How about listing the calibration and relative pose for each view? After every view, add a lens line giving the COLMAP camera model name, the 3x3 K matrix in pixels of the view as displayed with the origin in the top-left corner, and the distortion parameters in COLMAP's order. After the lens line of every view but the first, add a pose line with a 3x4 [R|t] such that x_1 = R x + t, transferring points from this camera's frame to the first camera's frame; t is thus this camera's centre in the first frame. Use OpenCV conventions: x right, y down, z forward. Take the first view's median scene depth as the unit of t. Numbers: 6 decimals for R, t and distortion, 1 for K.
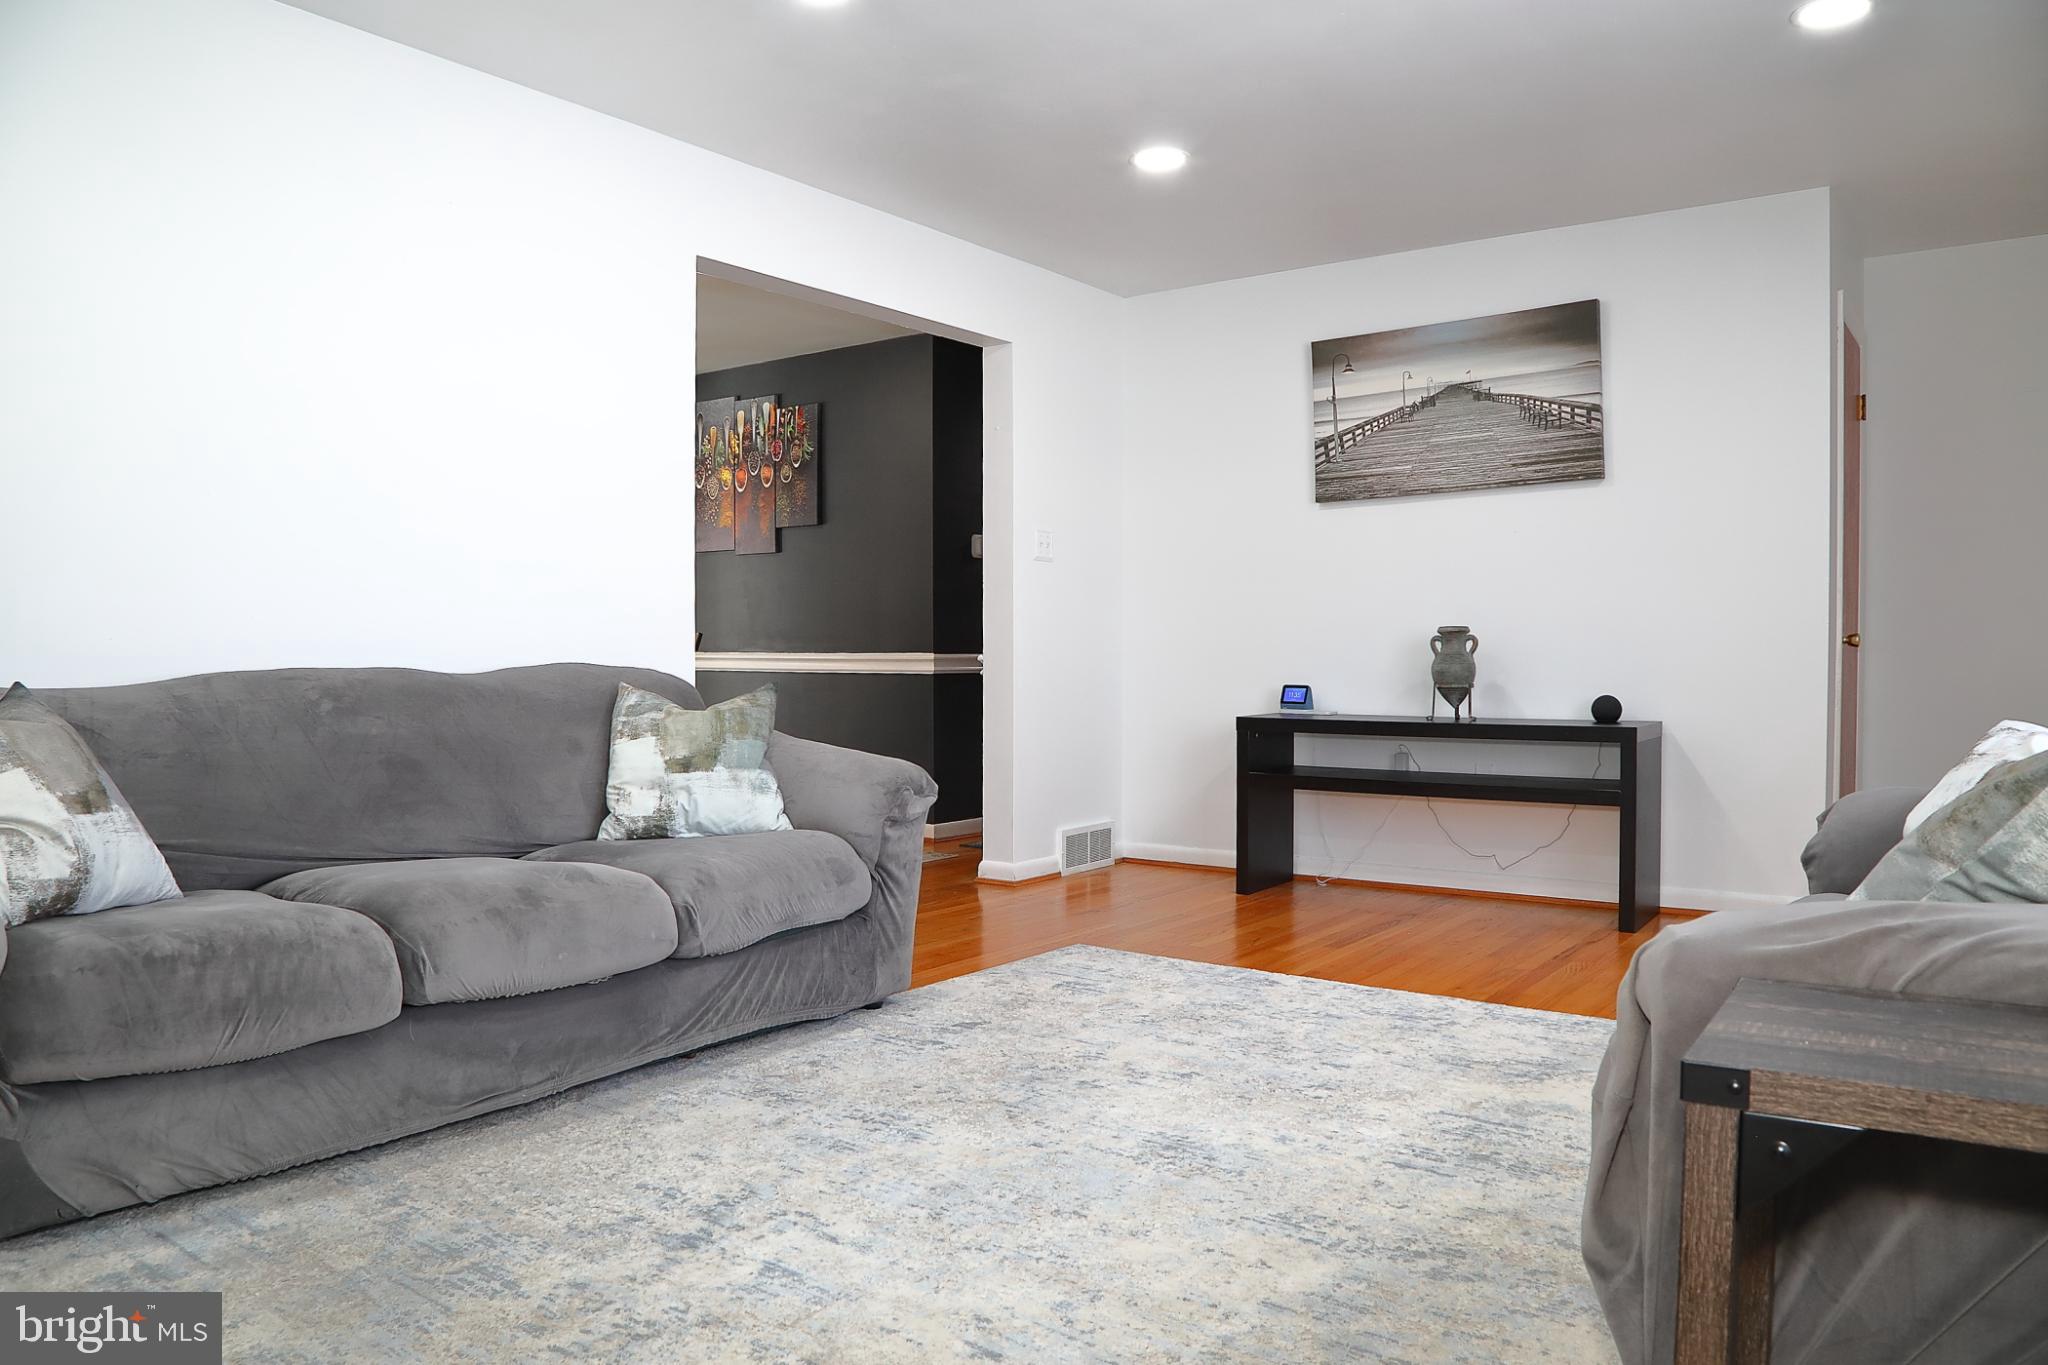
lens RADIAL K [[1428.5, 0, 1014.9], [0, 1428.5, 707.2], [0, 0, 1]] dist [-0.125914, 0.068517]
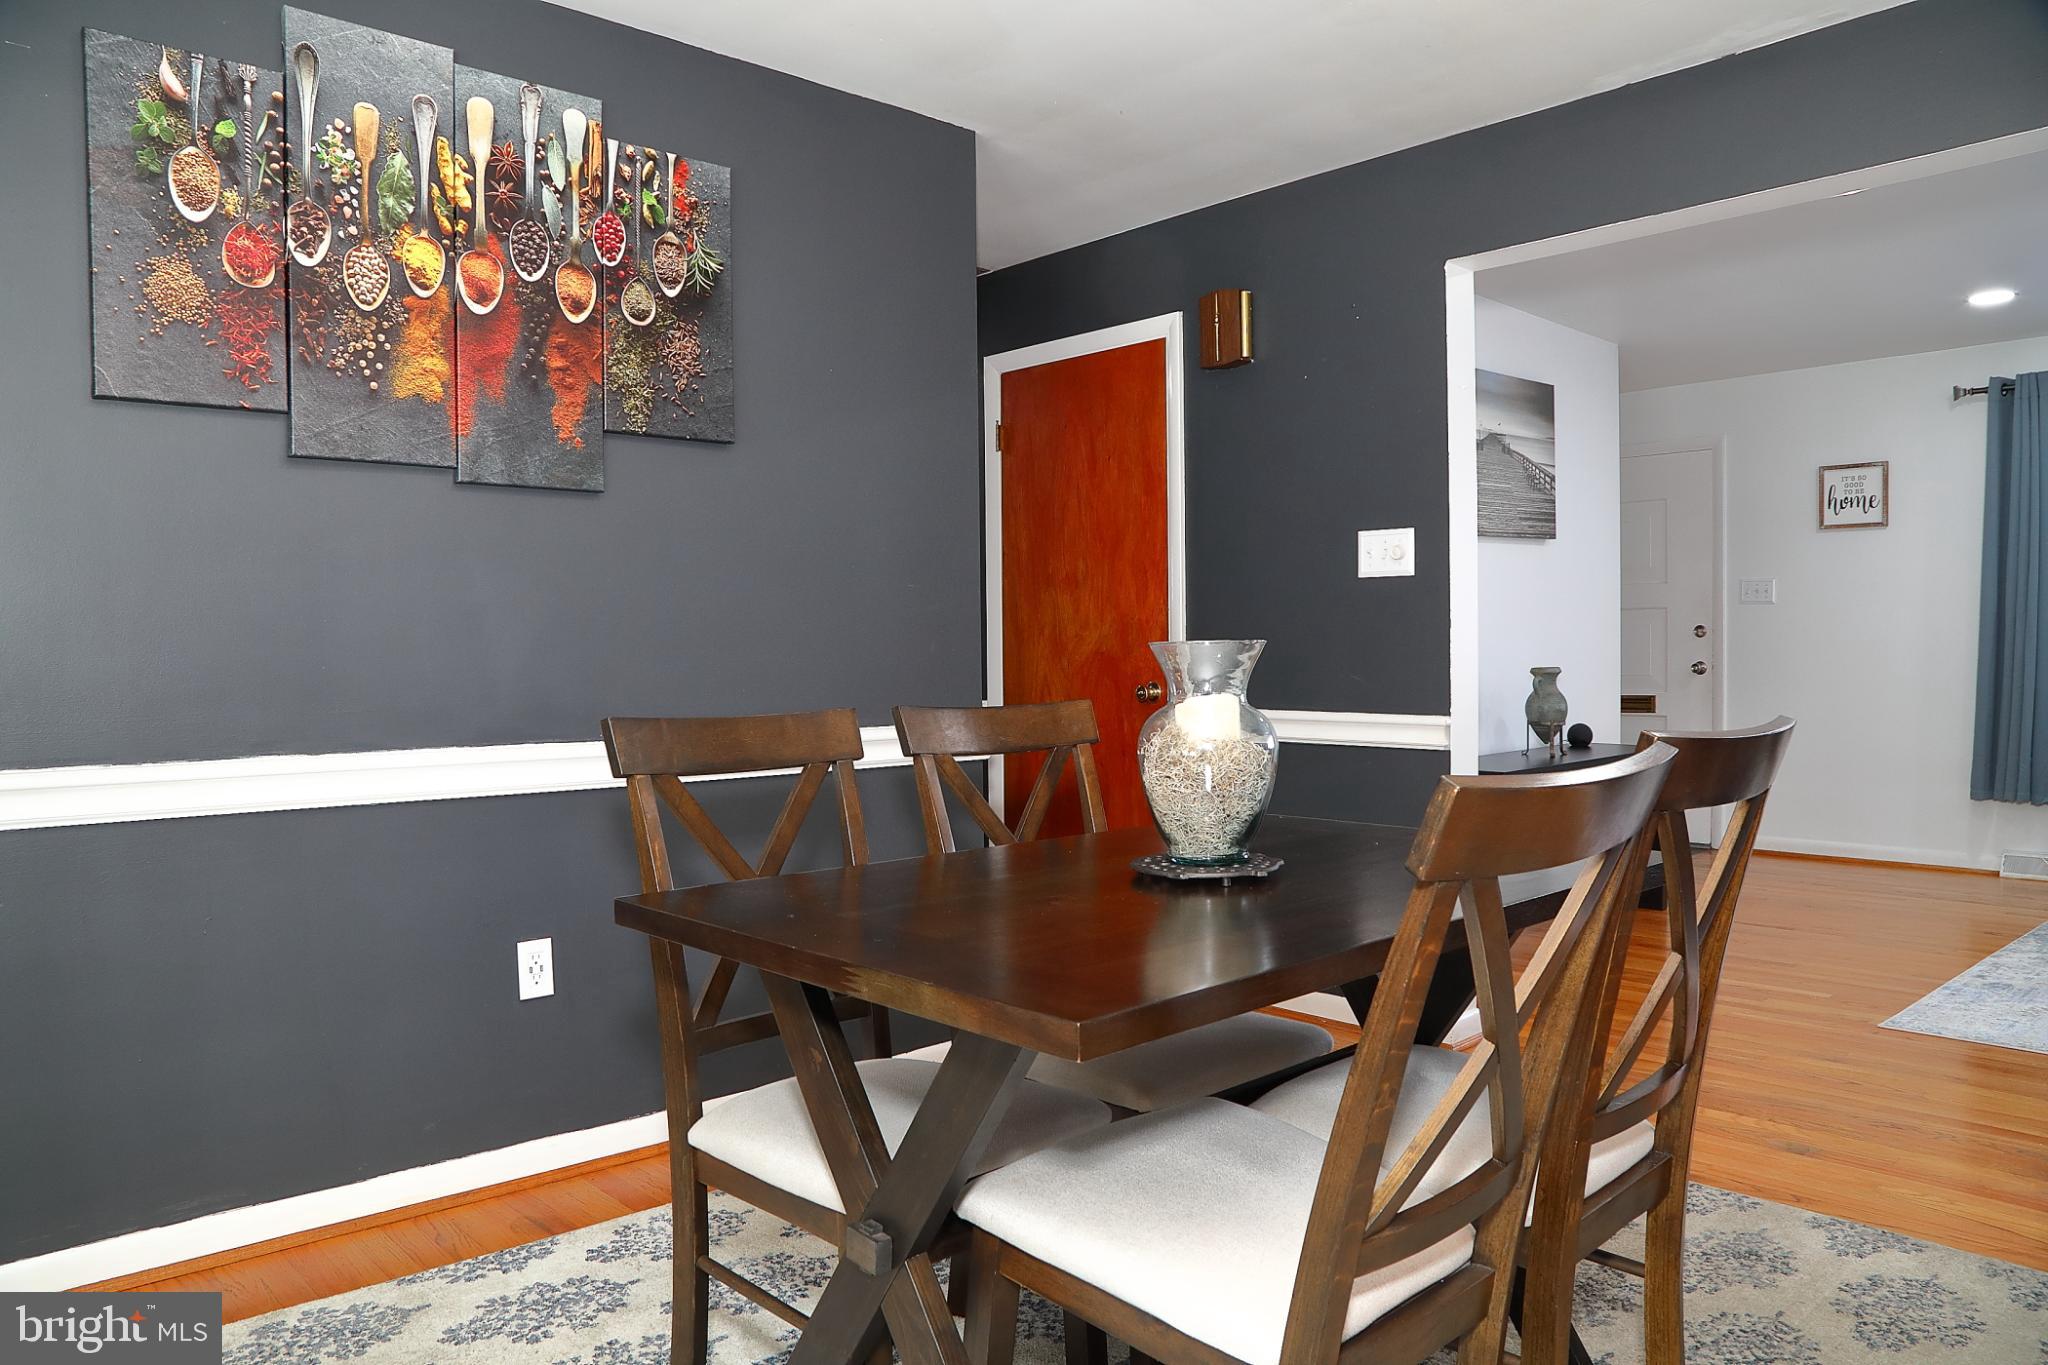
lens RADIAL K [[1428.5, 0, 1014.9], [0, 1428.5, 707.2], [0, 0, 1]] dist [-0.125914, 0.068517]
pose [[0.172777, -0.042707, 0.984035, -0.542171], [0.048302, 0.998225, 0.034842, -0.056473], [-0.983776, 0.041511, 0.174533, 0.819681]]
